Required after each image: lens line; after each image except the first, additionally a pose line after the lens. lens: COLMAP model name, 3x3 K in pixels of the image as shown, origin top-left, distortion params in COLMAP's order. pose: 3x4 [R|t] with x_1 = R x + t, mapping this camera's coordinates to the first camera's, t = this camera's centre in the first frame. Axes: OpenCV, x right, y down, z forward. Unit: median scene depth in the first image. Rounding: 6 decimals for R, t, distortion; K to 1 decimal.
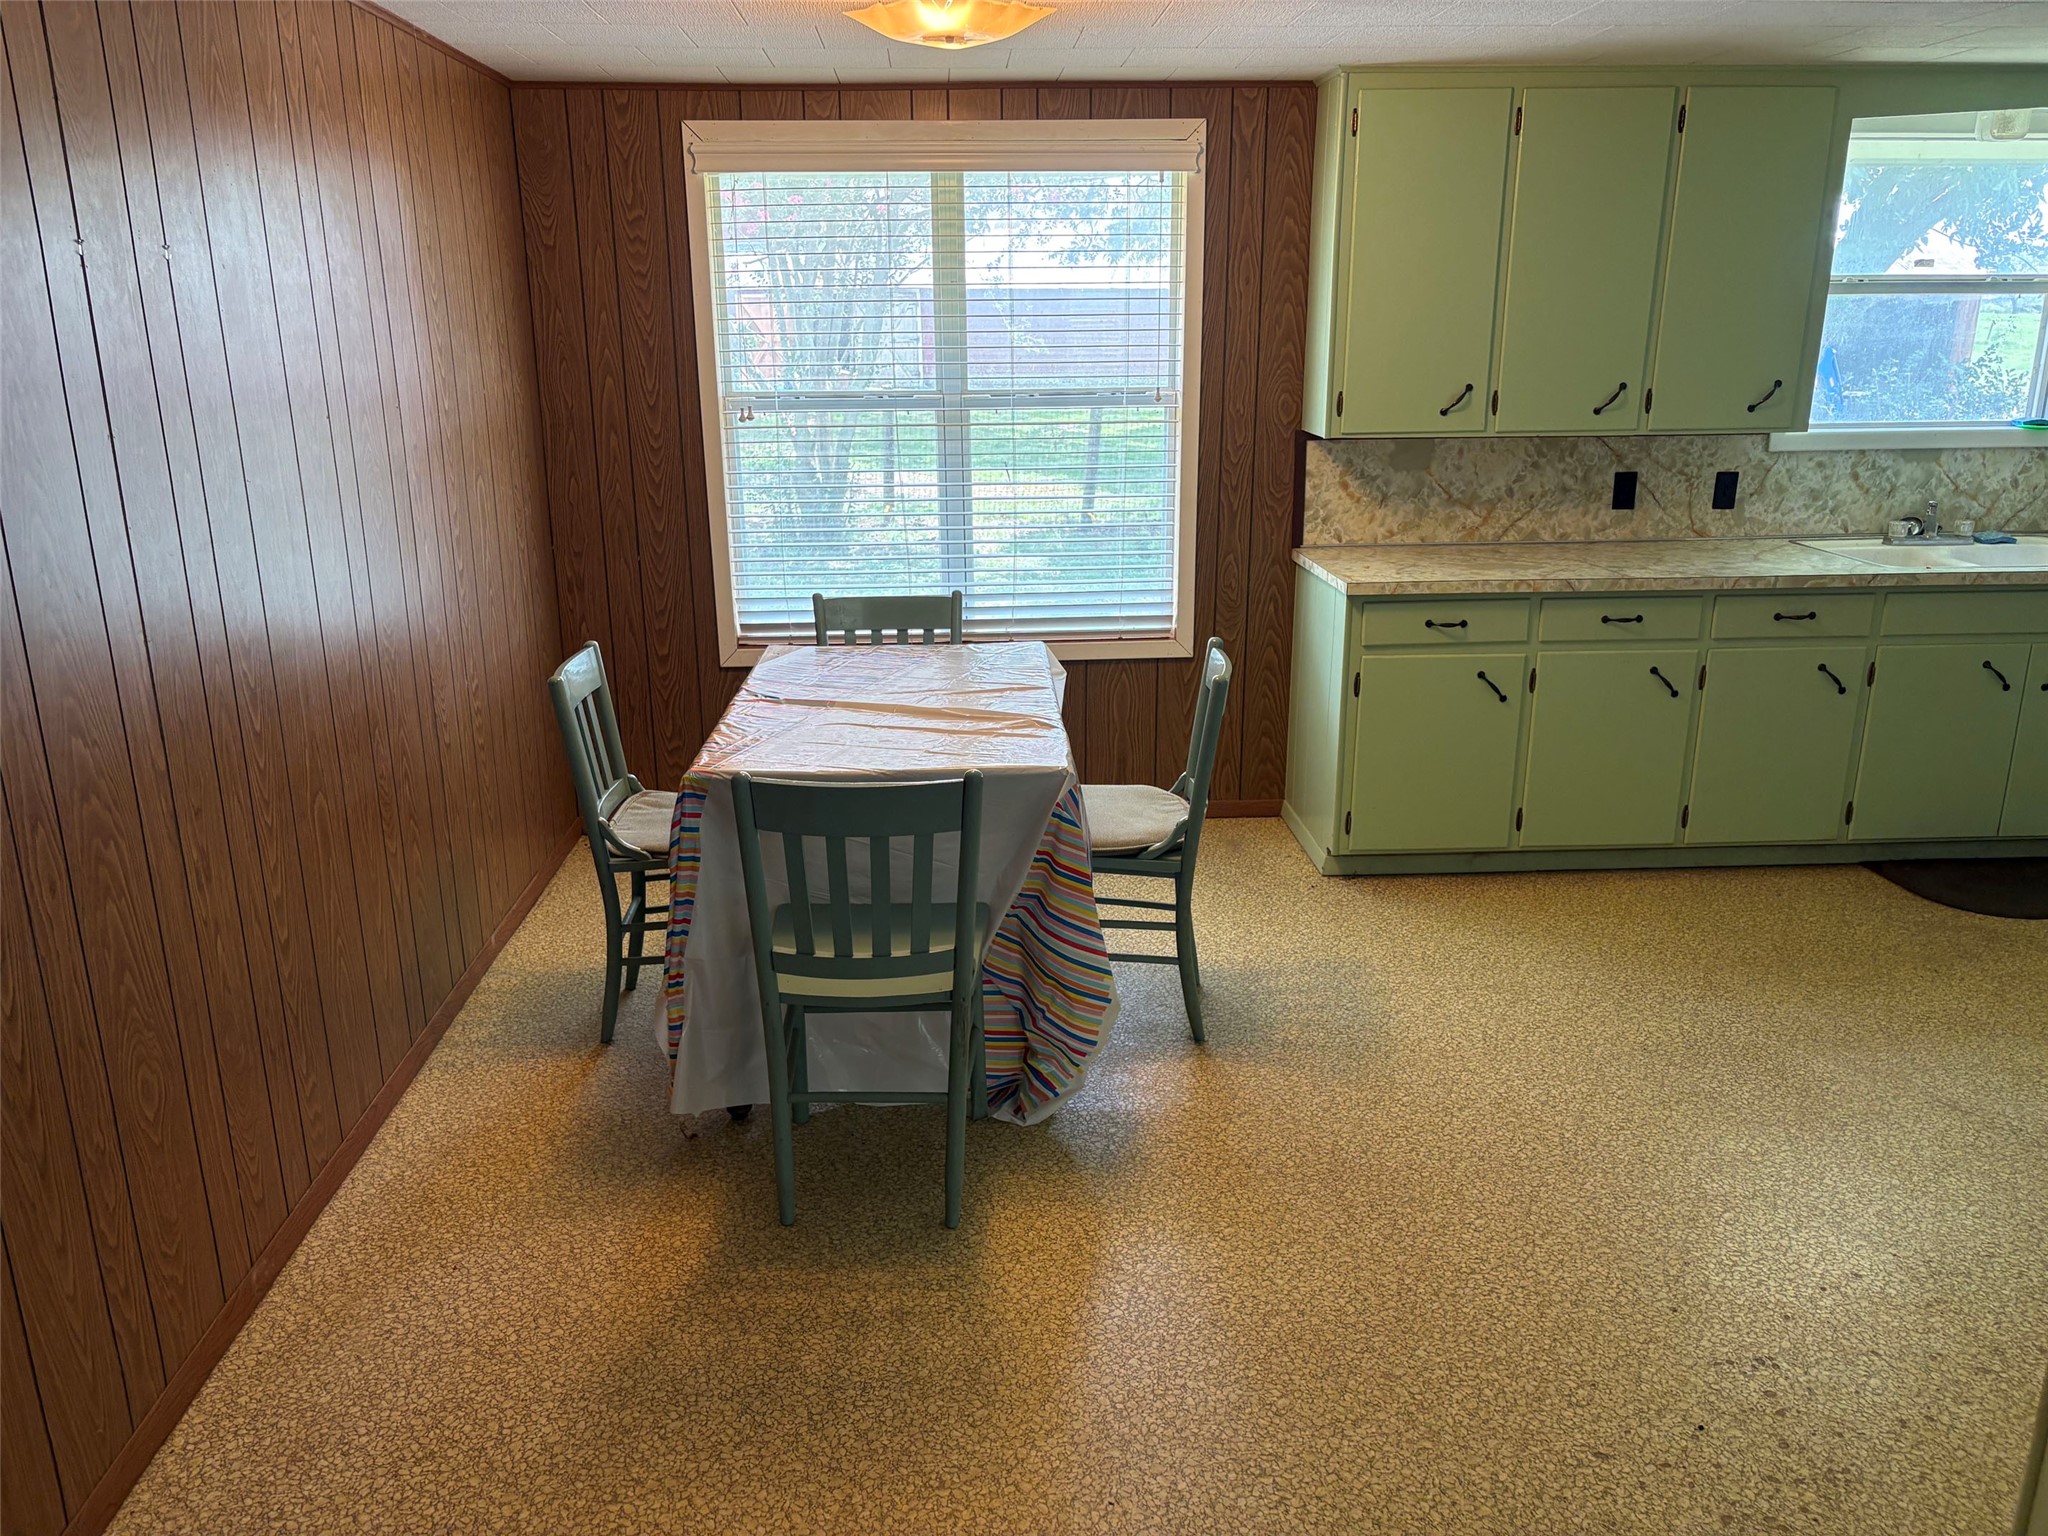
lens RADIAL K [[1583.7, 0, 979.3], [0, 1583.7, 805.5], [0, 0, 1]] dist [-0.010500, 0.016963]
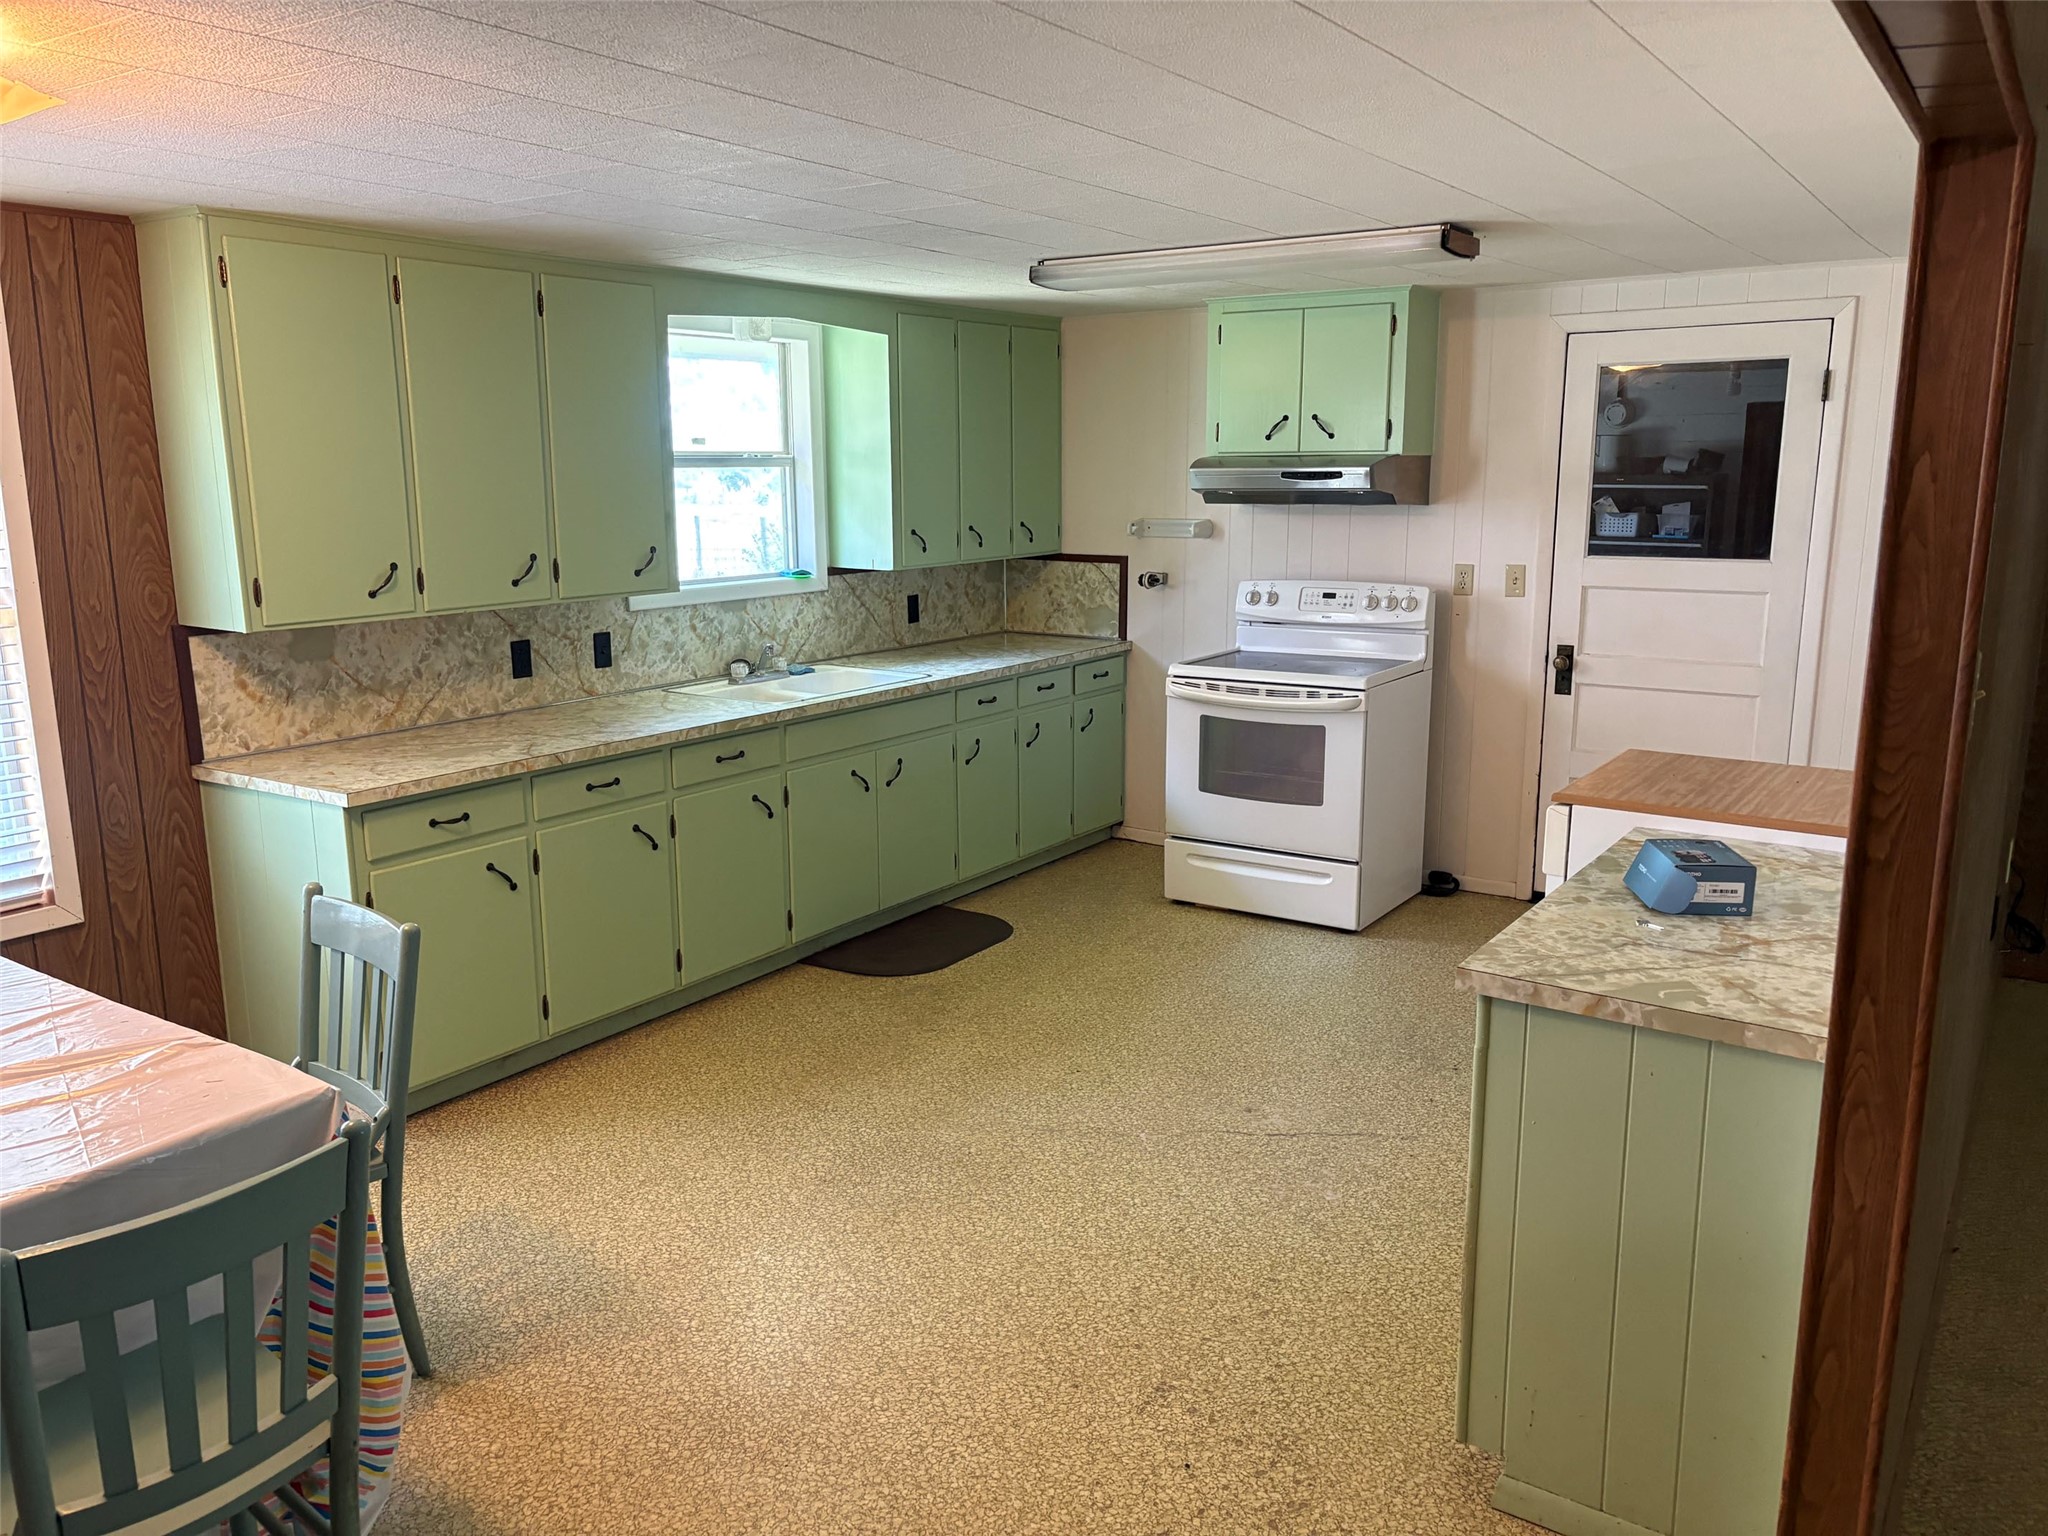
lens RADIAL K [[1583.7, 0, 979.3], [0, 1583.7, 805.5], [0, 0, 1]] dist [-0.010500, 0.016963]
pose [[0.568752, -0.167925, 0.805185, -0.249127], [0.240791, 0.970042, 0.032221, -0.073621], [-0.786473, 0.175556, 0.592148, 0.201824]]
